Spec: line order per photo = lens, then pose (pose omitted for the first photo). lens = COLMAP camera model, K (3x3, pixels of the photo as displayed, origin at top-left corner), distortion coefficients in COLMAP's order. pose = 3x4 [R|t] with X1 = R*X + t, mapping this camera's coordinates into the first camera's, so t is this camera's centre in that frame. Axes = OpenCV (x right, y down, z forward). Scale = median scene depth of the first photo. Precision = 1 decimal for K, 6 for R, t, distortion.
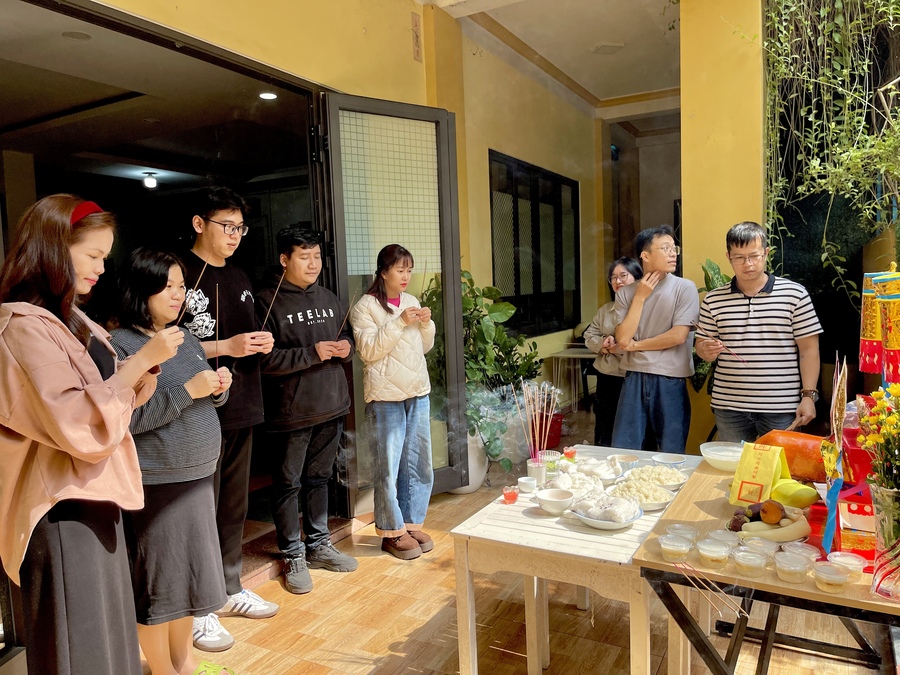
lens RADIAL K [[672.8, 0, 450.0], [0, 672.8, 337.5], [0, 0, 1]] dist [0.030343, -0.002219]
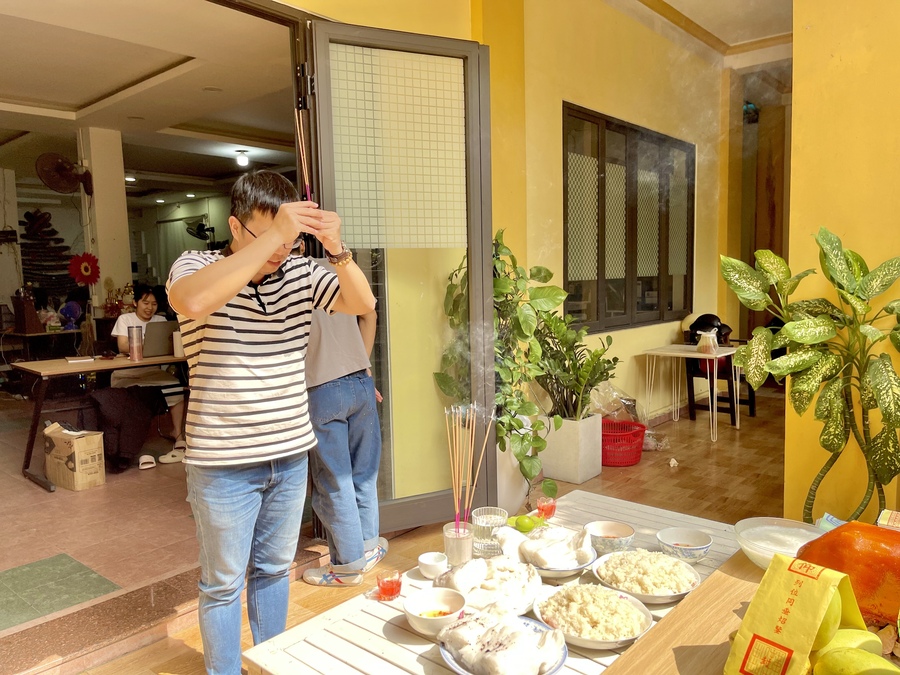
lens RADIAL K [[672.8, 0, 450.0], [0, 672.8, 337.5], [0, 0, 1]] dist [0.030343, -0.002219]
pose [[0.977282, 0.032893, -0.209375, 0.111482], [-0.028613, 0.999316, 0.023441, -0.005639], [0.210002, -0.016918, 0.977555, 0.165642]]
